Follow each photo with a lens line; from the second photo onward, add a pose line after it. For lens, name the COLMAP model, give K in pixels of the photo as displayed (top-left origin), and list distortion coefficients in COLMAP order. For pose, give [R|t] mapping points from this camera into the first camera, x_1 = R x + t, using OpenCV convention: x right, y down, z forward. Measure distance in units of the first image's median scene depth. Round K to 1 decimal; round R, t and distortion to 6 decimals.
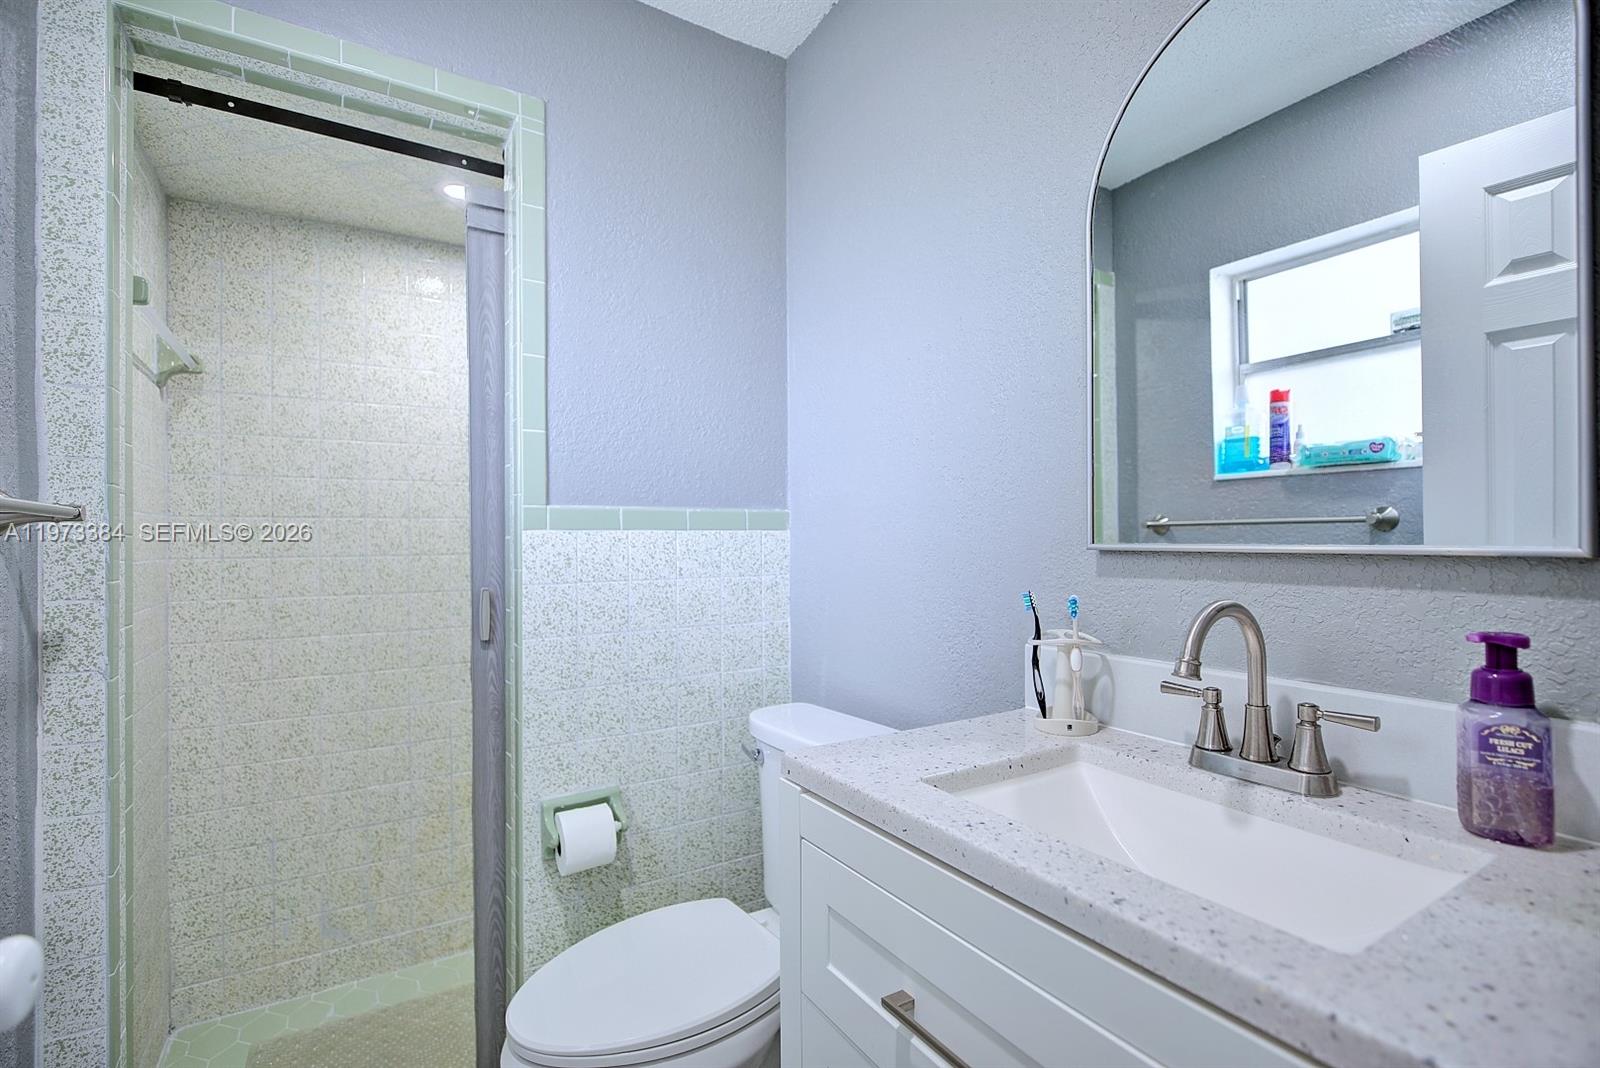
lens RADIAL K [[733.9, 0, 799.8], [0, 733.9, 535.5], [0, 0, 1]] dist [-0.005082, -0.000052]
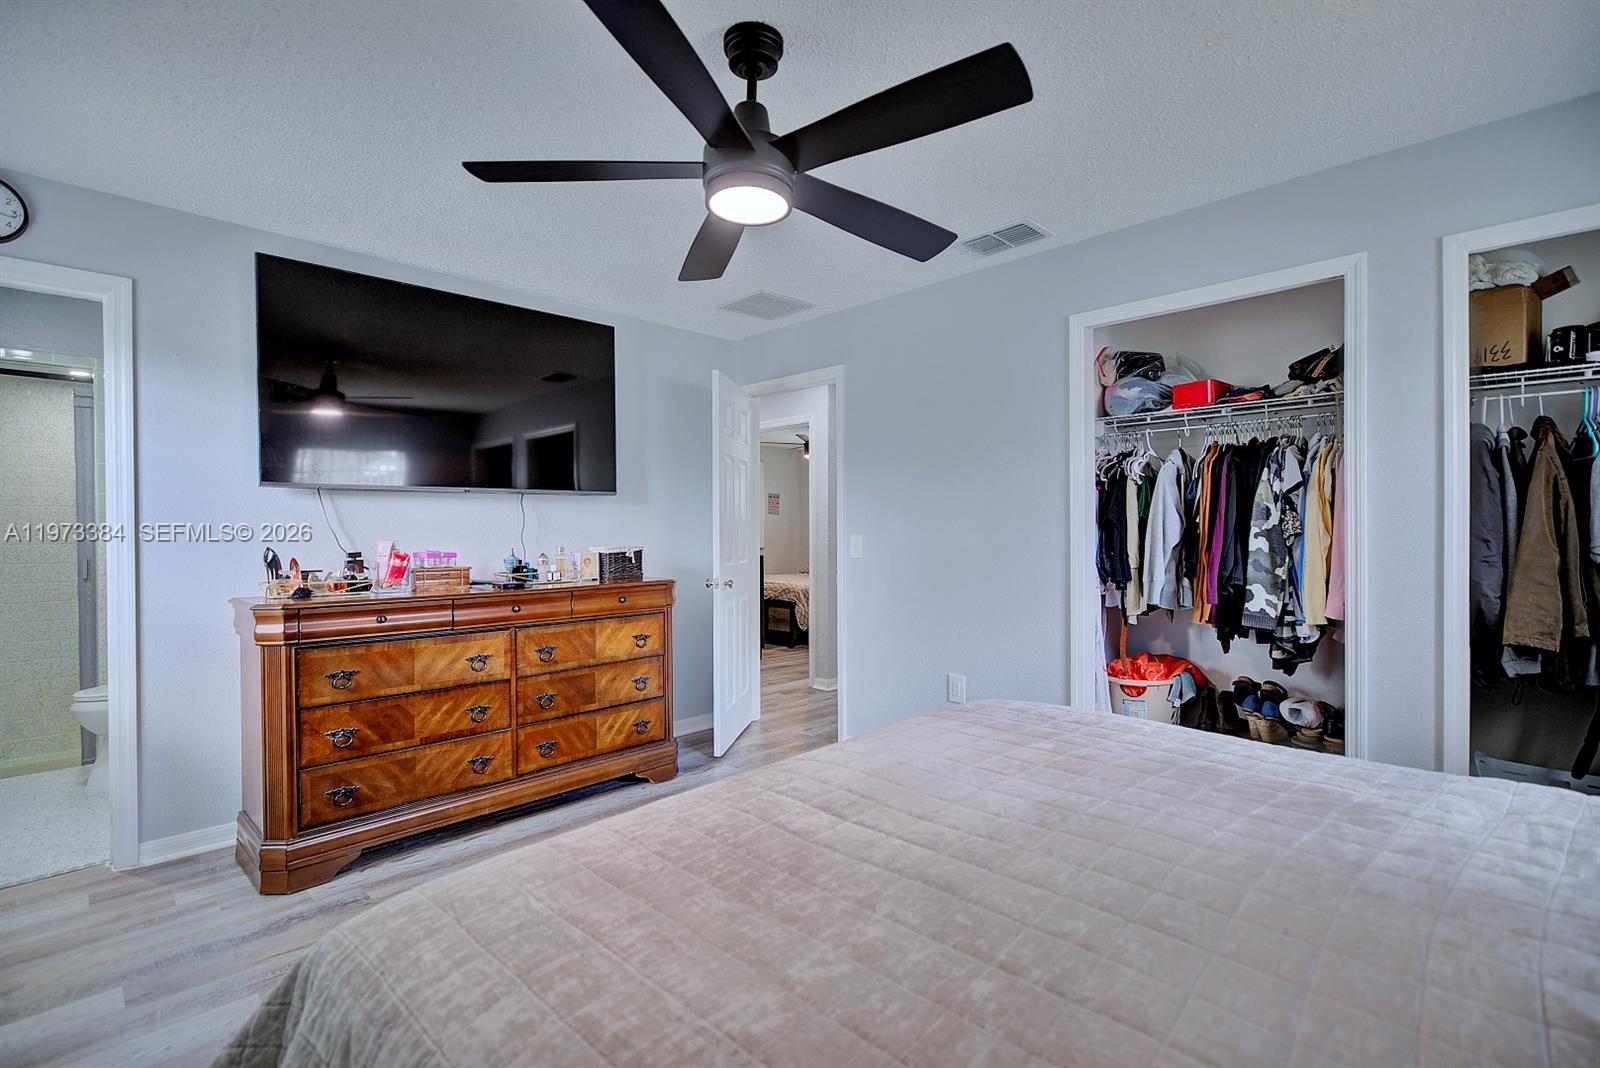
lens RADIAL K [[733.9, 0, 800.5], [0, 733.9, 534.4], [0, 0, 1]] dist [-0.005082, -0.000052]
pose [[0.971811, -0.001851, 0.235752, 0.966326], [-0.000549, 0.999949, 0.010117, -0.021135], [-0.235759, -0.009961, 0.971760, -1.411888]]
